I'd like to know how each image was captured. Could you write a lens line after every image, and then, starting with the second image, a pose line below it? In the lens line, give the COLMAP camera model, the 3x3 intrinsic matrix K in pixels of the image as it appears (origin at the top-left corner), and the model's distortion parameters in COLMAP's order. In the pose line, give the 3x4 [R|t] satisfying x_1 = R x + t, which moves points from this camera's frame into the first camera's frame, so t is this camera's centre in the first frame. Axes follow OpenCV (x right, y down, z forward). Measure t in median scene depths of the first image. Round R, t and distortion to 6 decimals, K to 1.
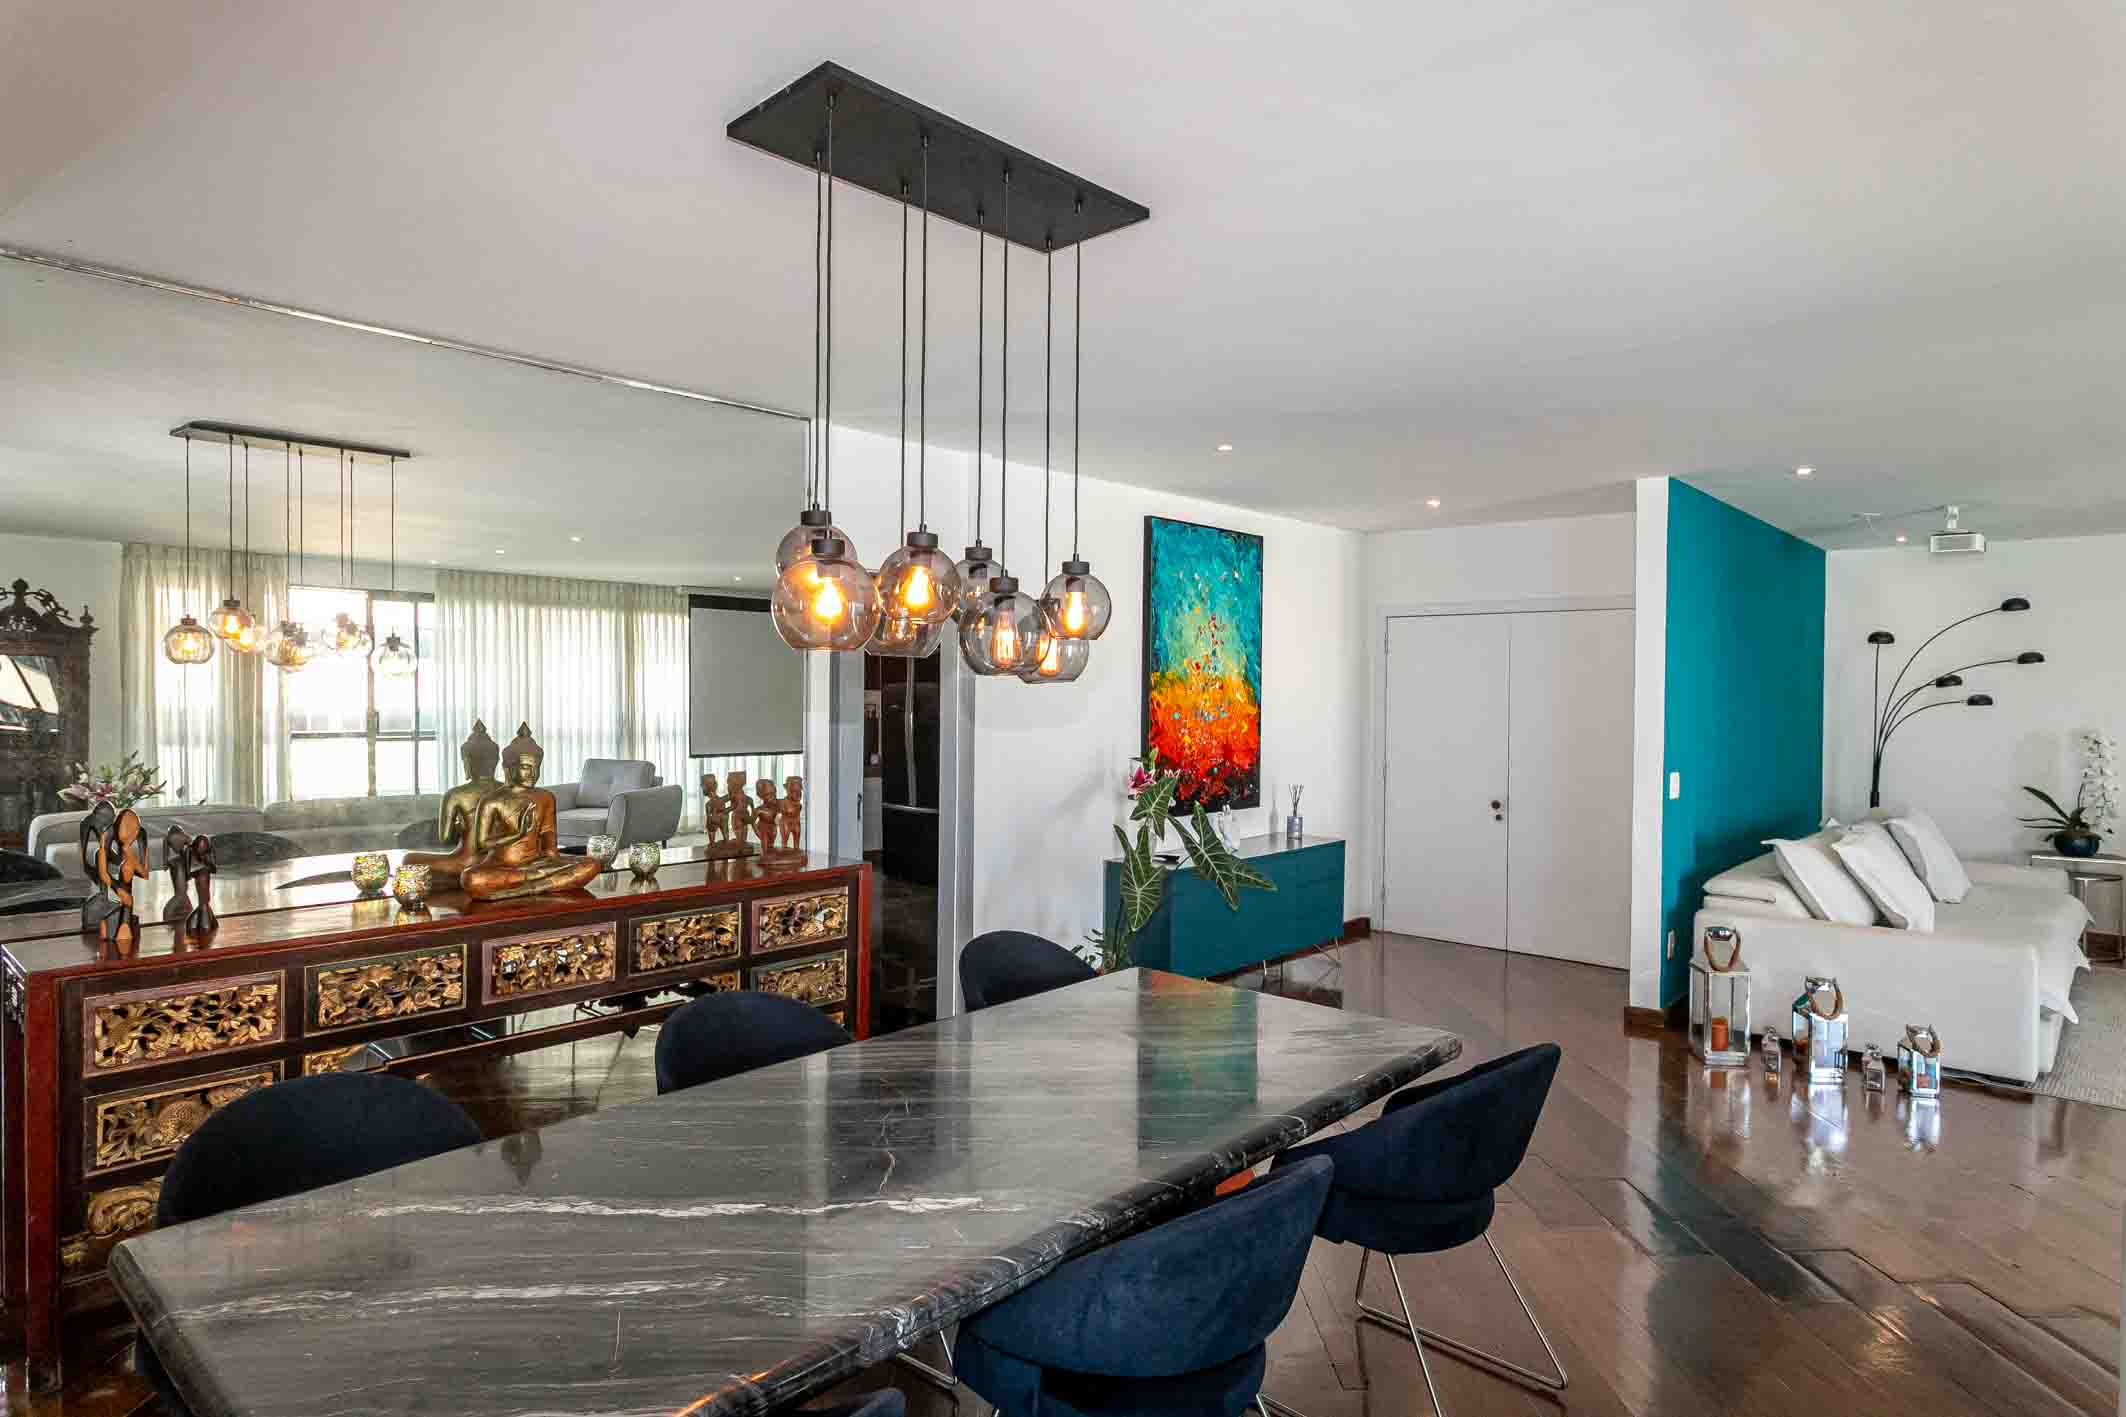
lens RADIAL K [[1209.0, 0, 1064.3], [0, 1209.0, 697.0], [0, 0, 1]] dist [-0.017724, 0.012116]
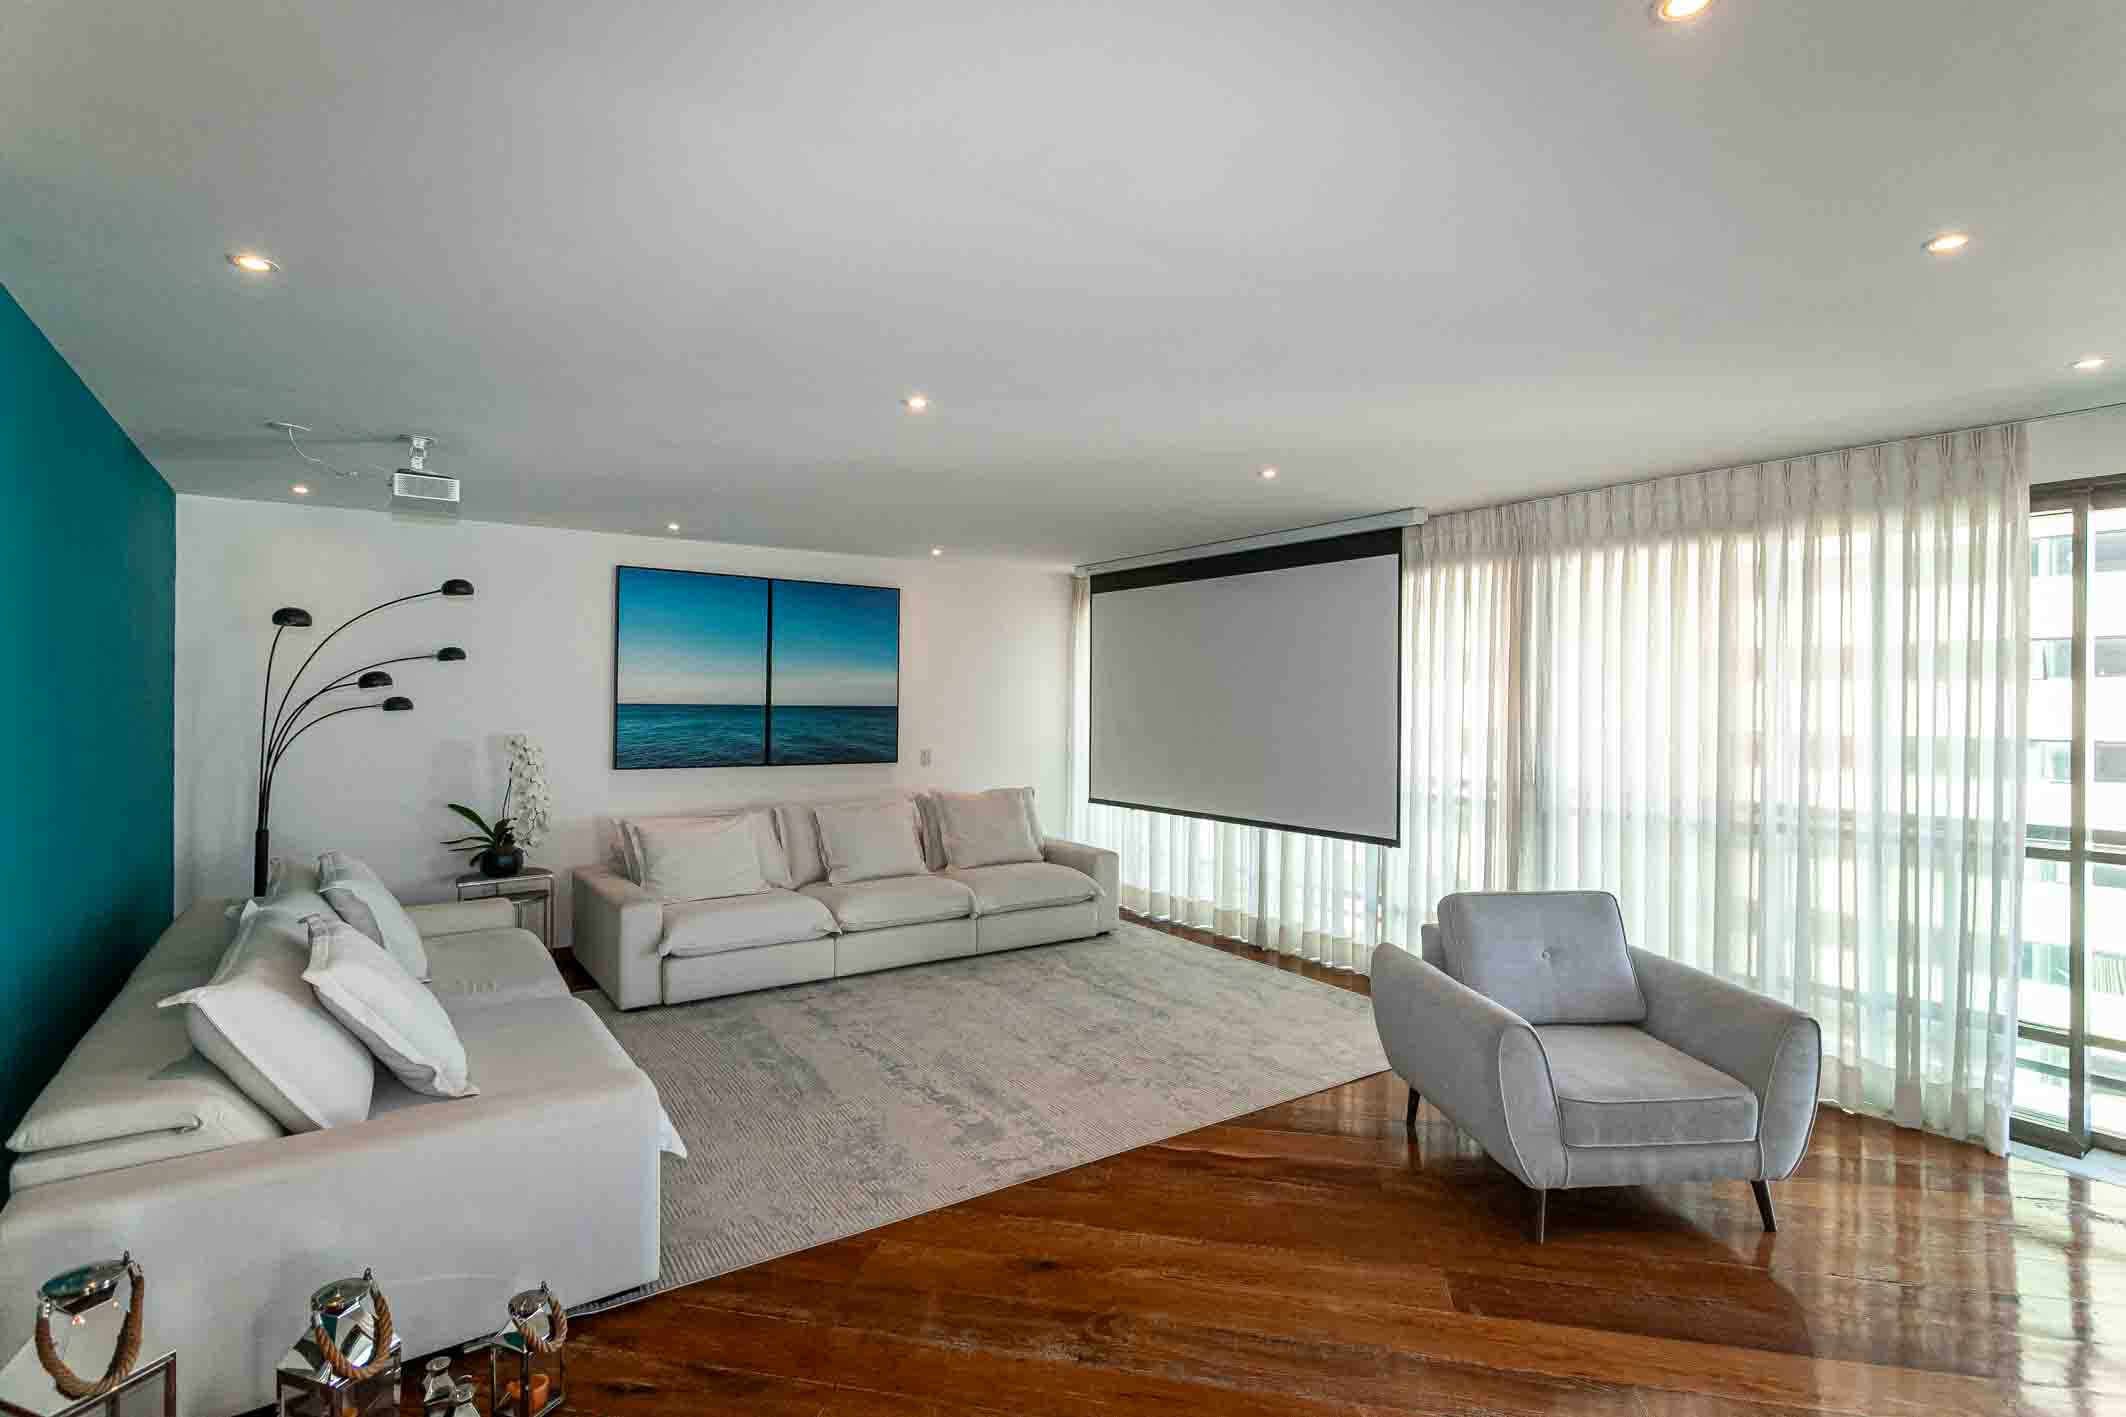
lens RADIAL K [[1005.5, 0, 1059.3], [0, 1005.5, 700.3], [0, 0, 1]] dist [-0.000213, -0.000493]
pose [[0.224706, -0.009971, 0.974376, 0.242883], [0.005047, 0.999946, 0.009069, -0.004487], [-0.974413, 0.002880, 0.224745, 0.504279]]
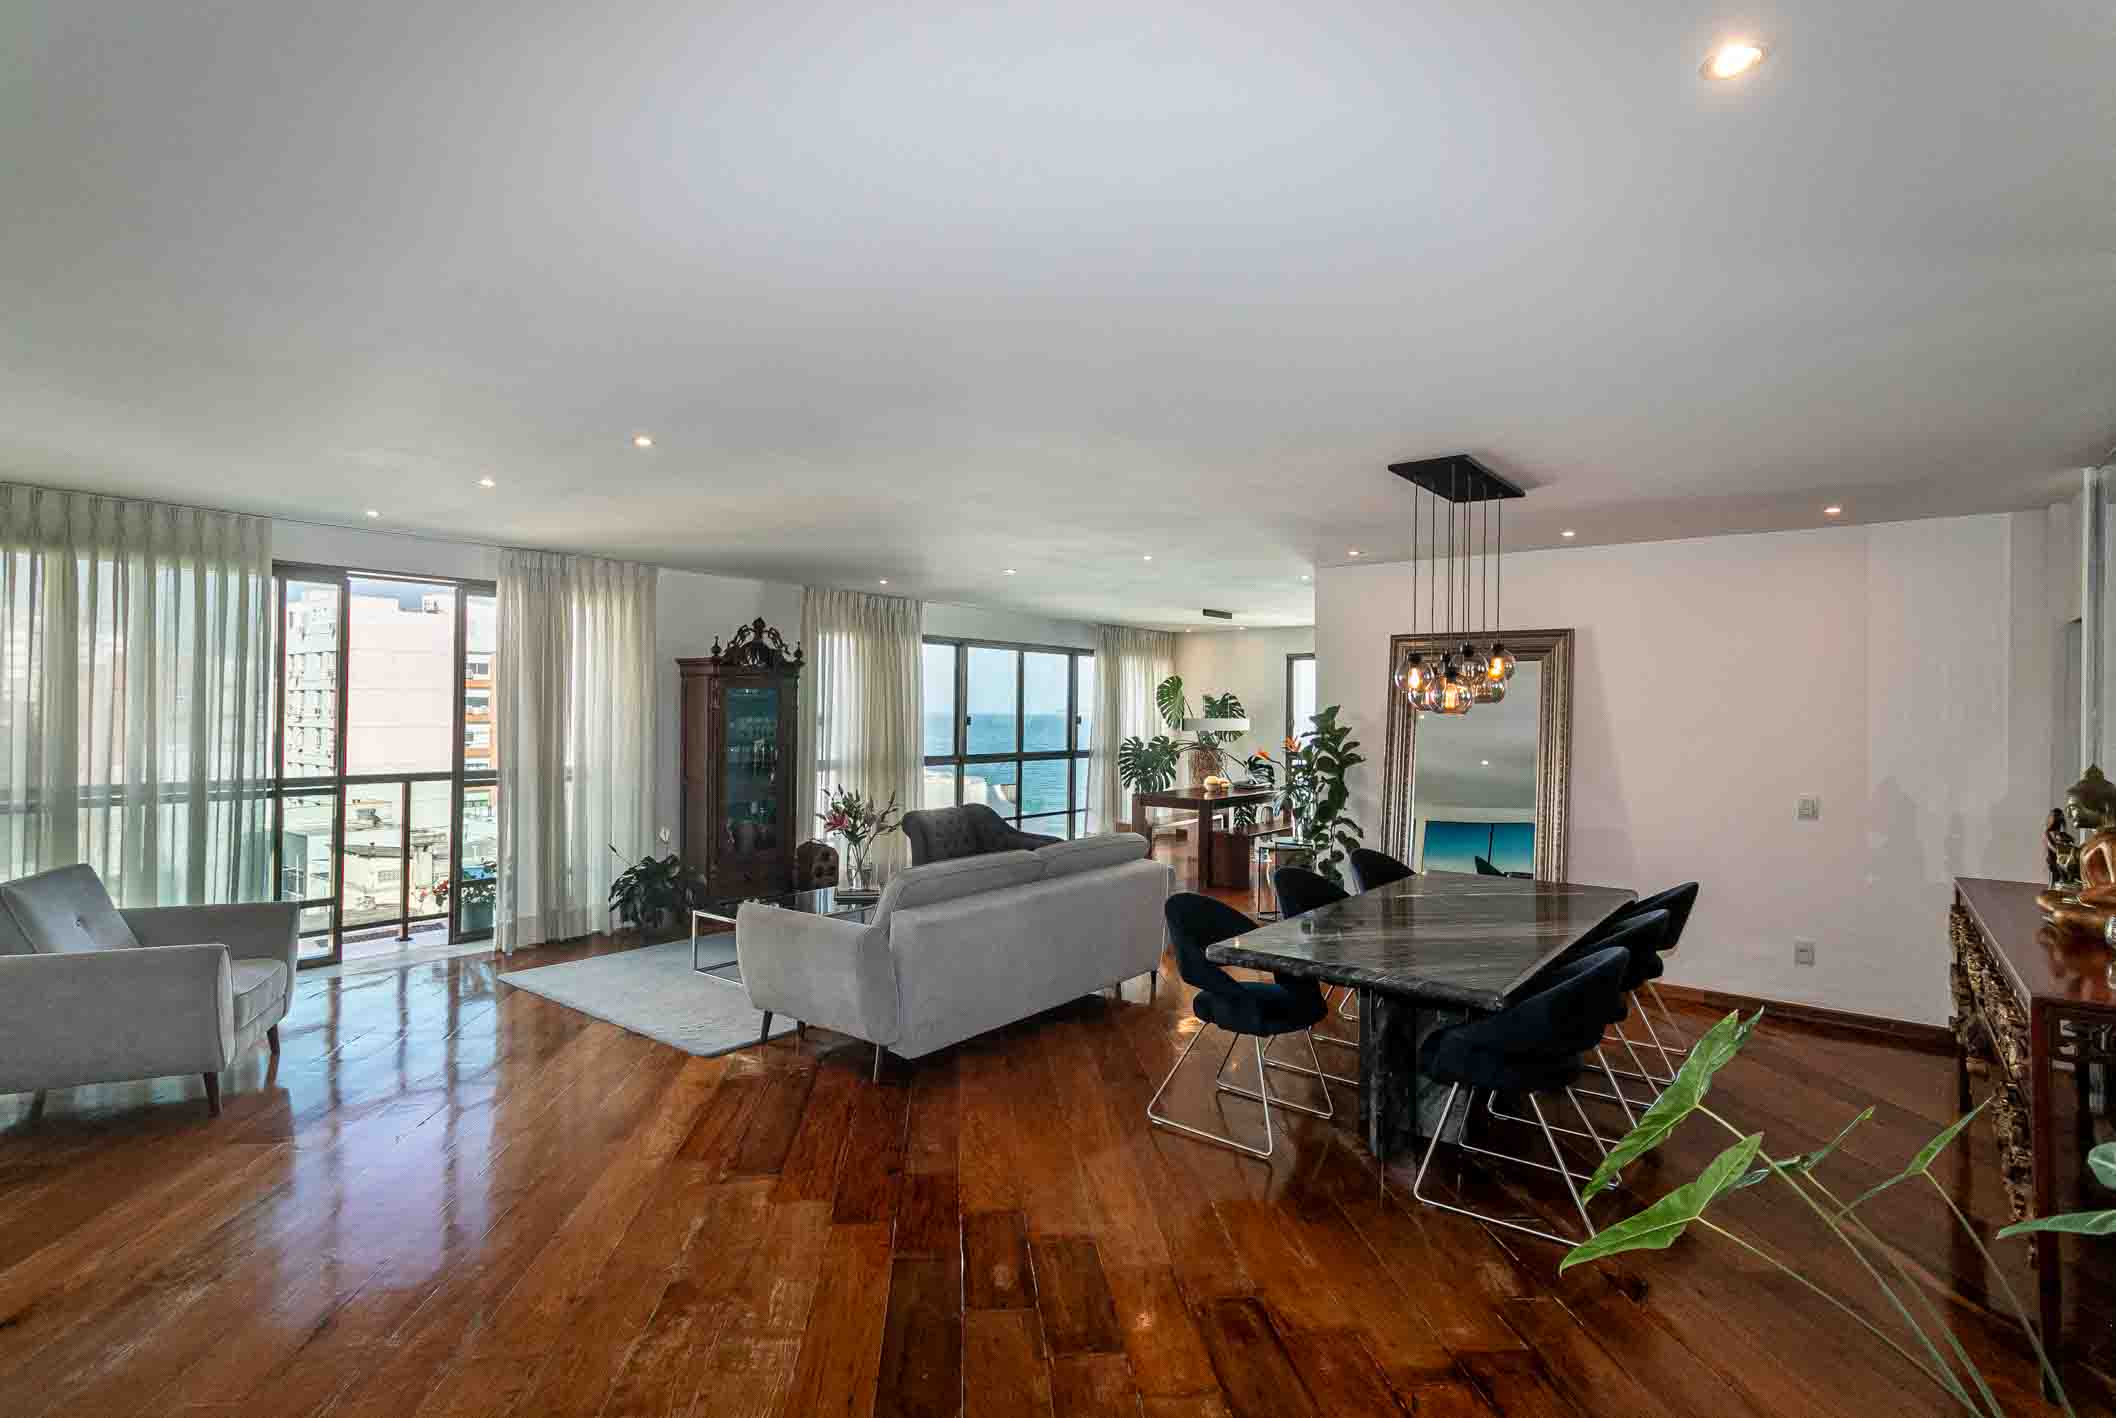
lens RADIAL K [[1037.8, 0, 1058.0], [0, 1037.8, 709.0], [0, 0, 1]] dist [-0.001457, 0.000286]
pose [[-0.996603, -0.022433, -0.079245, 0.293400], [-0.023115, 0.999703, 0.007698, -0.009435], [0.079049, 0.009503, -0.996825, 1.070129]]
